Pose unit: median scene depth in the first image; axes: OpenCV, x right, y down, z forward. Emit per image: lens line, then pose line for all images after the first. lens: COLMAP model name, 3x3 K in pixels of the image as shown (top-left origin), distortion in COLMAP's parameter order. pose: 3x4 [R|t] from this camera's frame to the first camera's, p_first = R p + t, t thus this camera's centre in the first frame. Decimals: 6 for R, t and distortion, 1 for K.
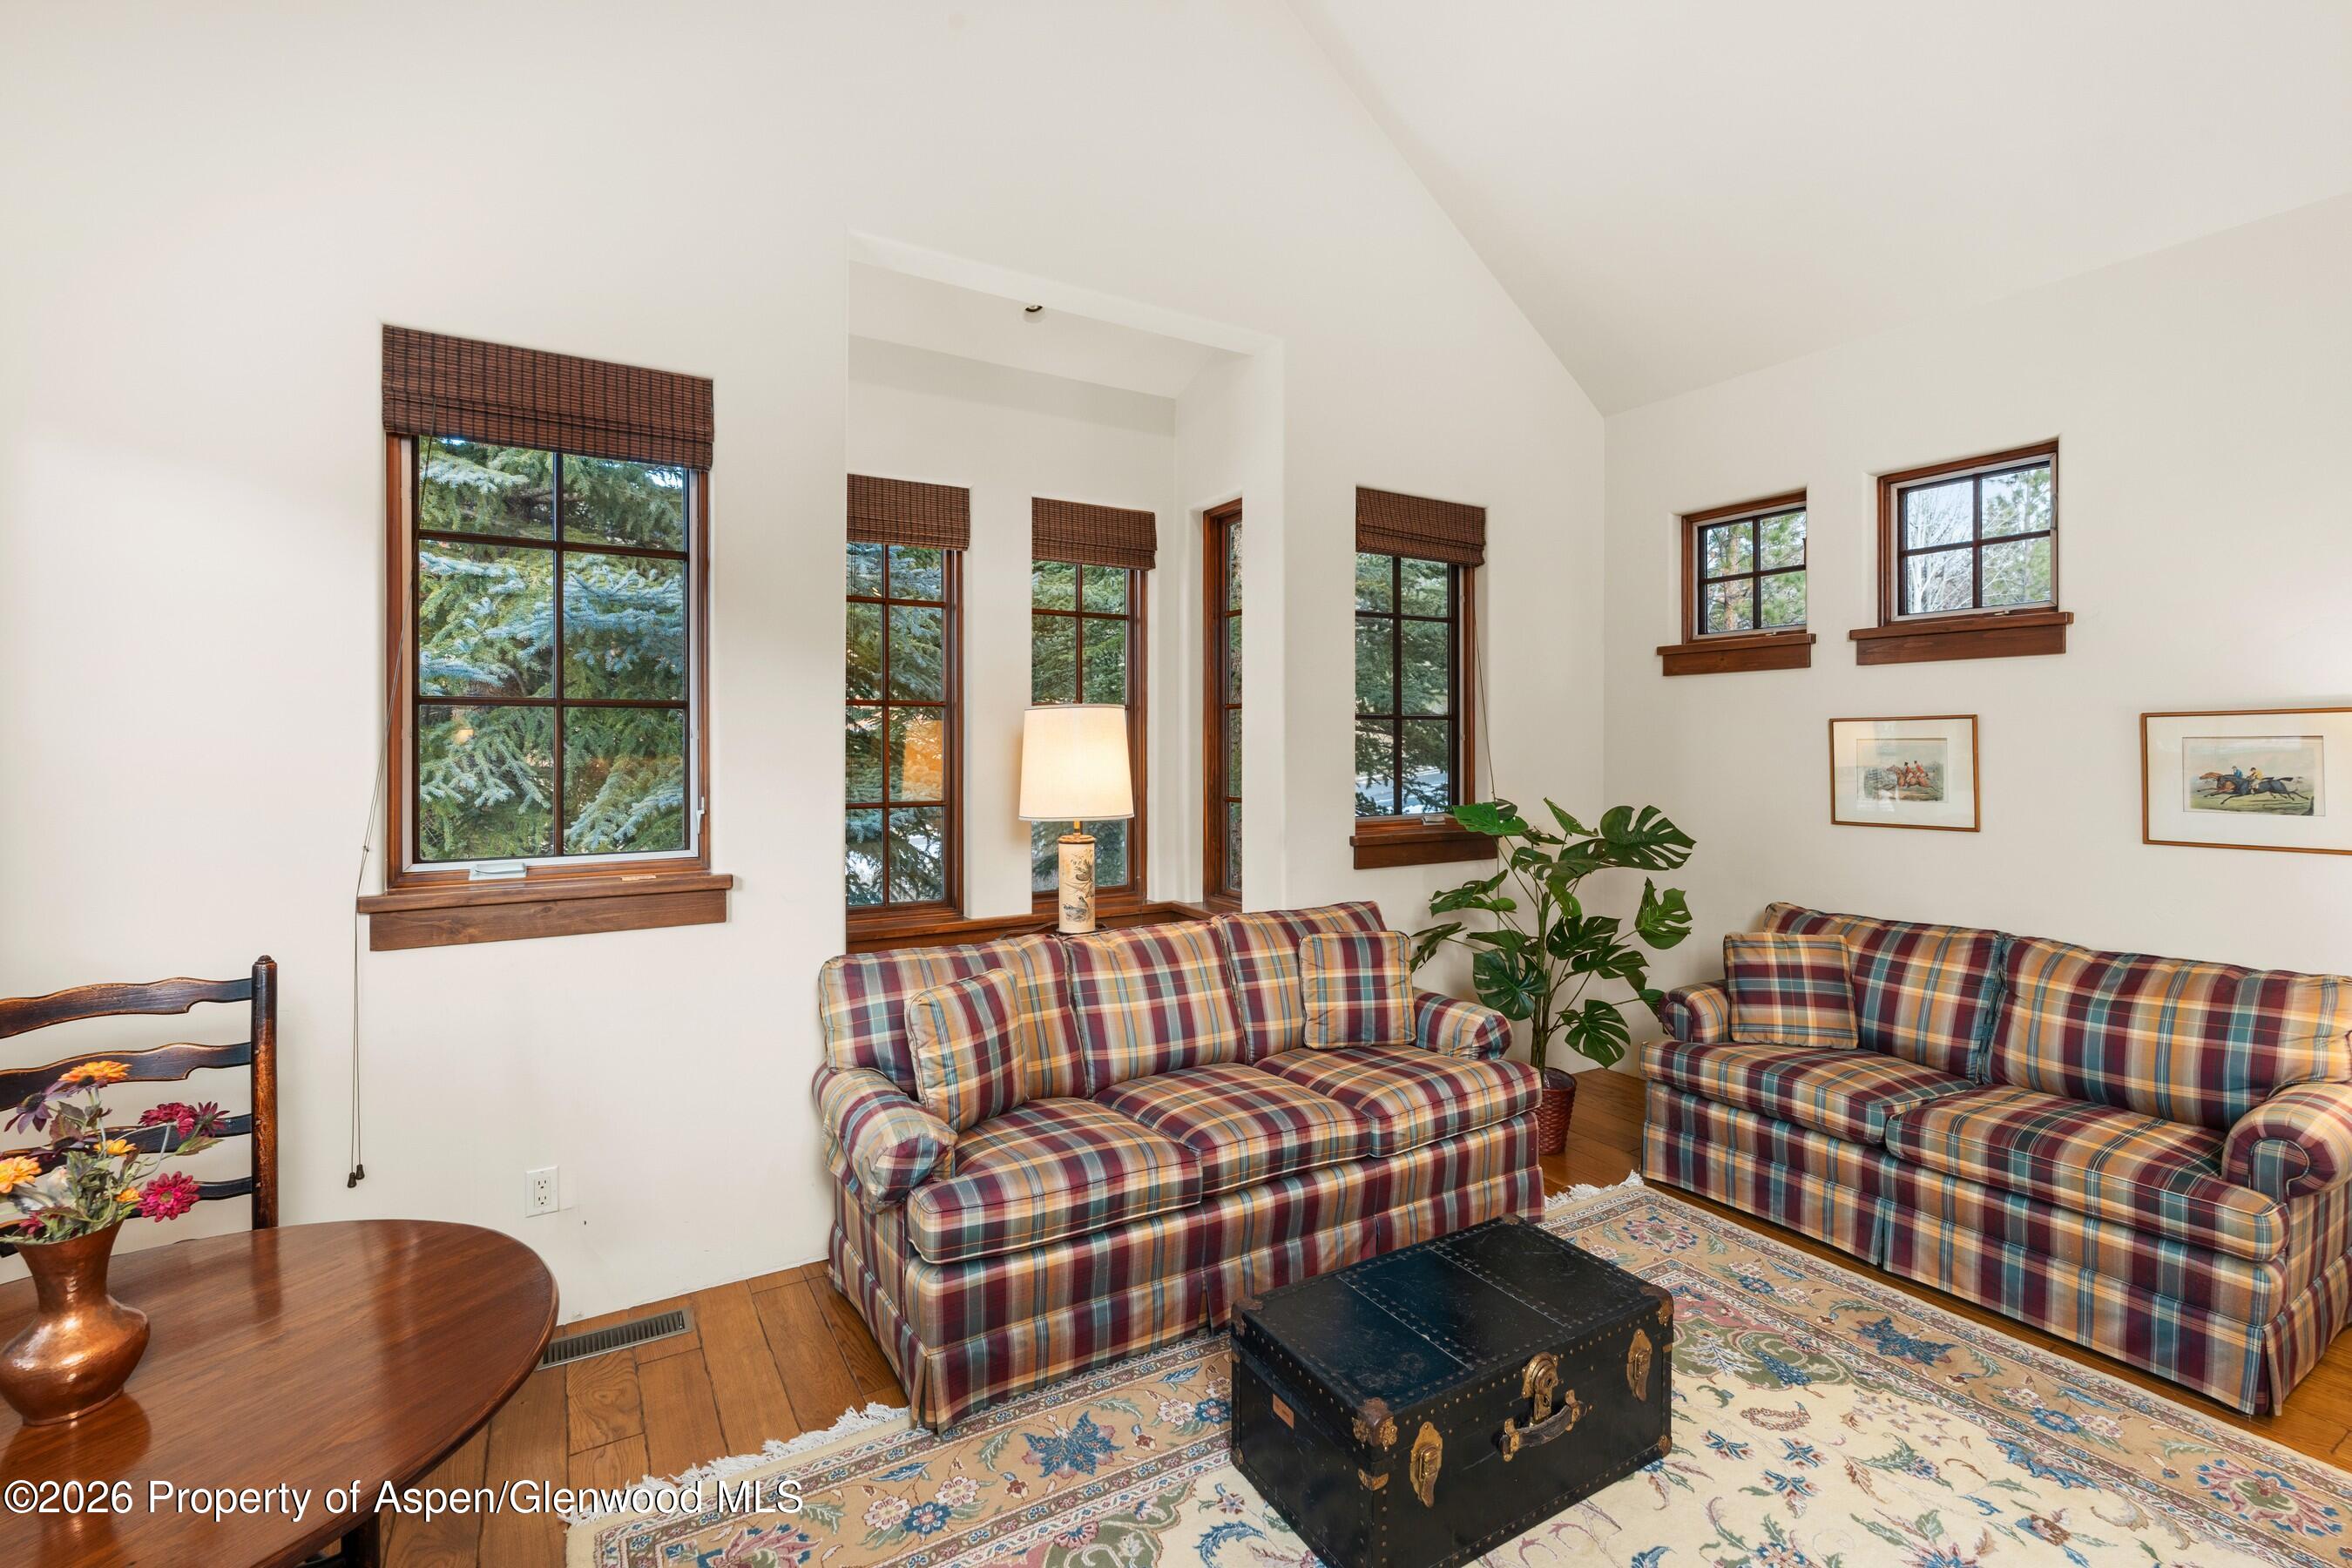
lens RADIAL K [[1072.8, 0, 1179.6], [0, 1072.8, 738.1], [0, 0, 1]] dist [-0.001095, -0.000056]
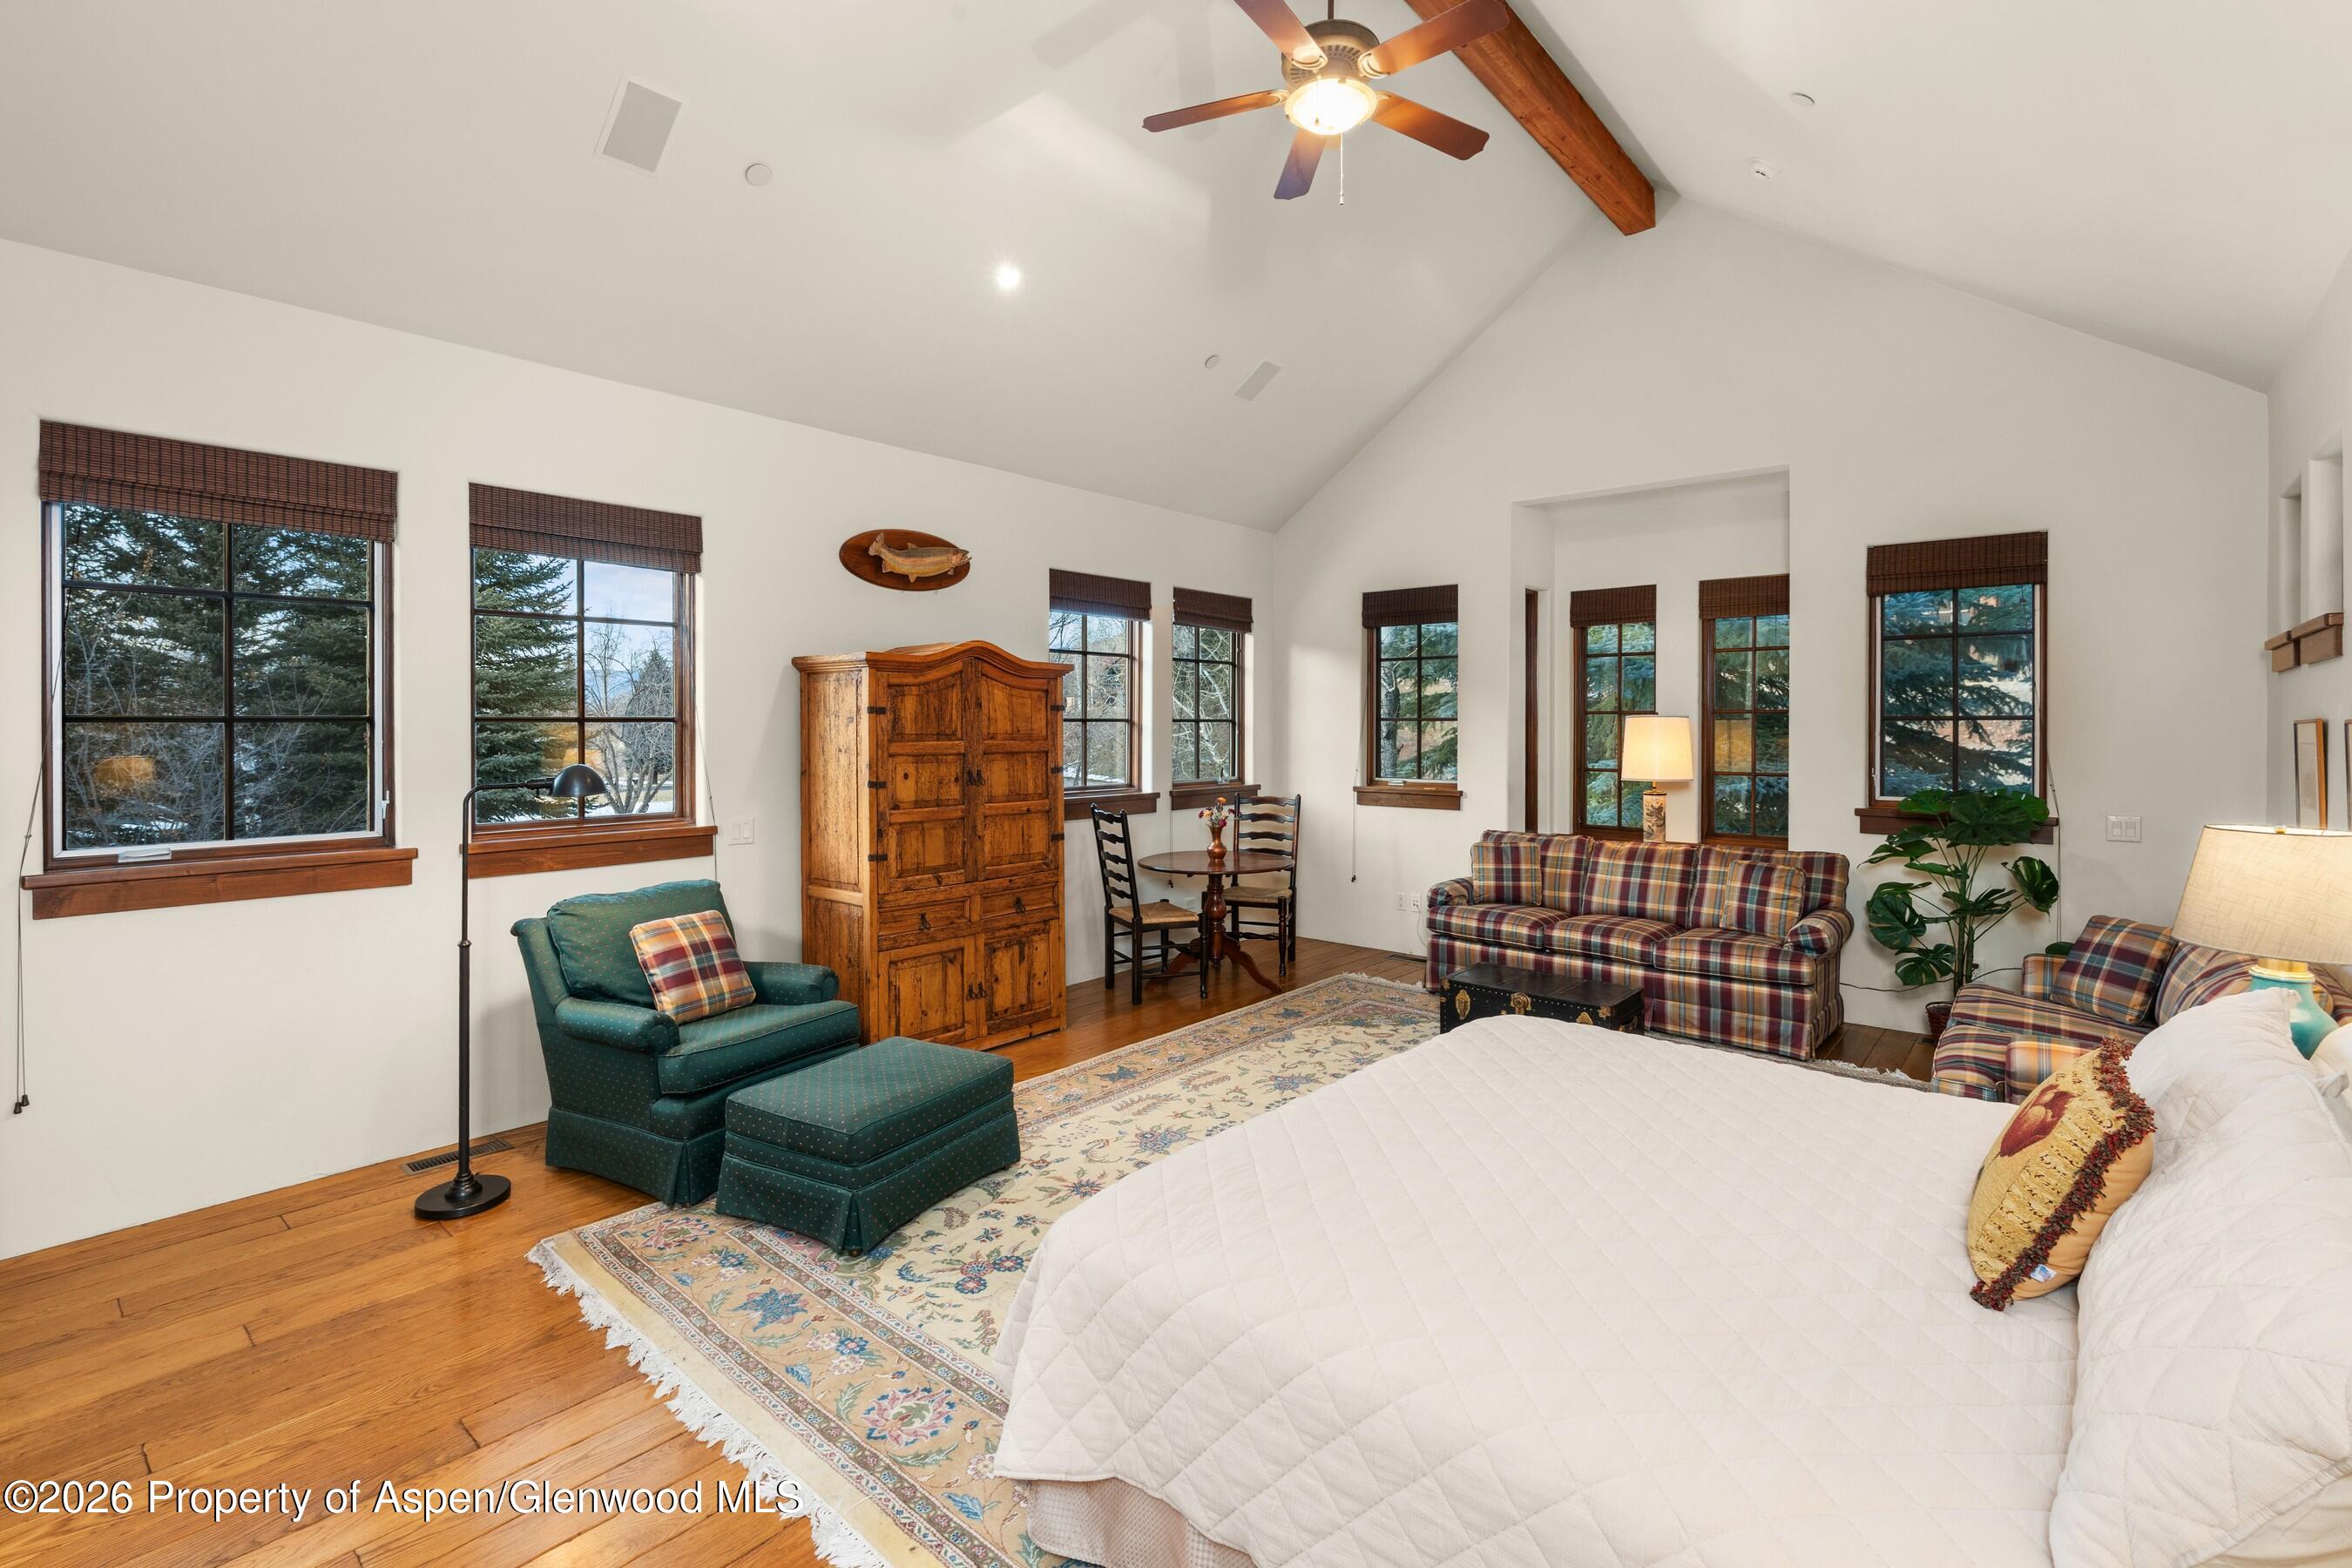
lens RADIAL K [[1072.8, 0, 1179.6], [0, 1072.8, 738.1], [0, 0, 1]] dist [-0.001095, -0.000056]
pose [[0.281809, 0.007975, -0.959437, 1.704169], [-0.001052, 0.999967, 0.008003, -0.008615], [0.959470, -0.001246, 0.281808, -0.276851]]
